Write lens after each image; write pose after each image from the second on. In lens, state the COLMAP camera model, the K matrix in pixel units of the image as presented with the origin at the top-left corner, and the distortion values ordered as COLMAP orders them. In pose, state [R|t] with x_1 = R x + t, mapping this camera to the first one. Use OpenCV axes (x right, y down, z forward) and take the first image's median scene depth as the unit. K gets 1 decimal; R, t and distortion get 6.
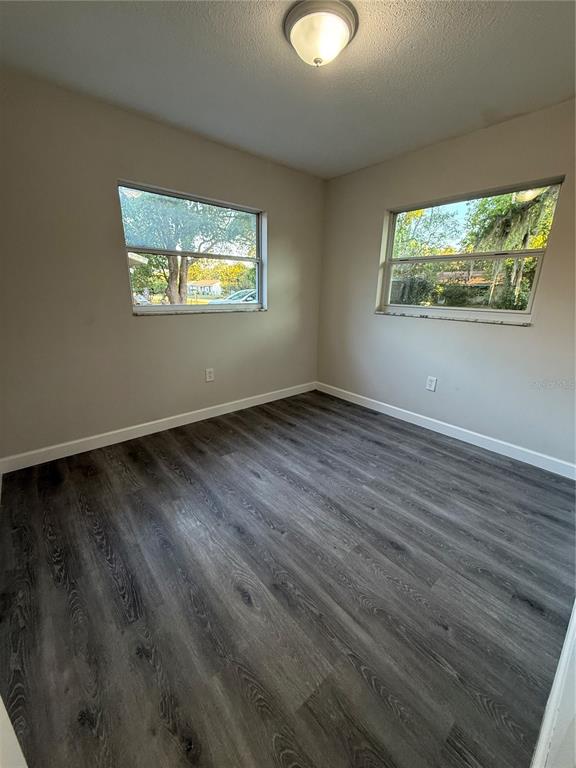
lens RADIAL K [[305.9, 0, 288.1], [0, 305.9, 381.3], [0, 0, 1]] dist [-0.000916, -0.000052]
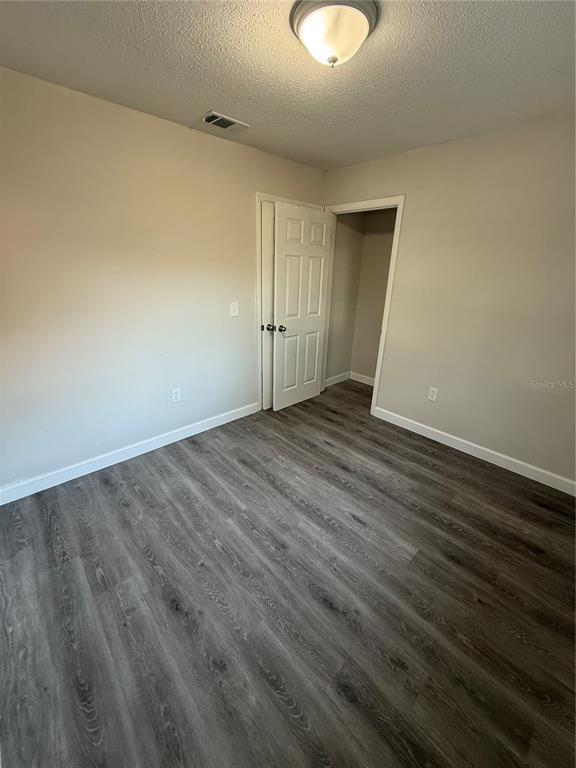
lens RADIAL K [[305.9, 0, 288.1], [0, 305.9, 381.3], [0, 0, 1]] dist [-0.000916, -0.000052]
pose [[-0.998156, -0.024048, -0.055728, 0.170616], [-0.053076, 0.791210, 0.609236, -0.587926], [0.029441, 0.611071, -0.791028, 1.529104]]
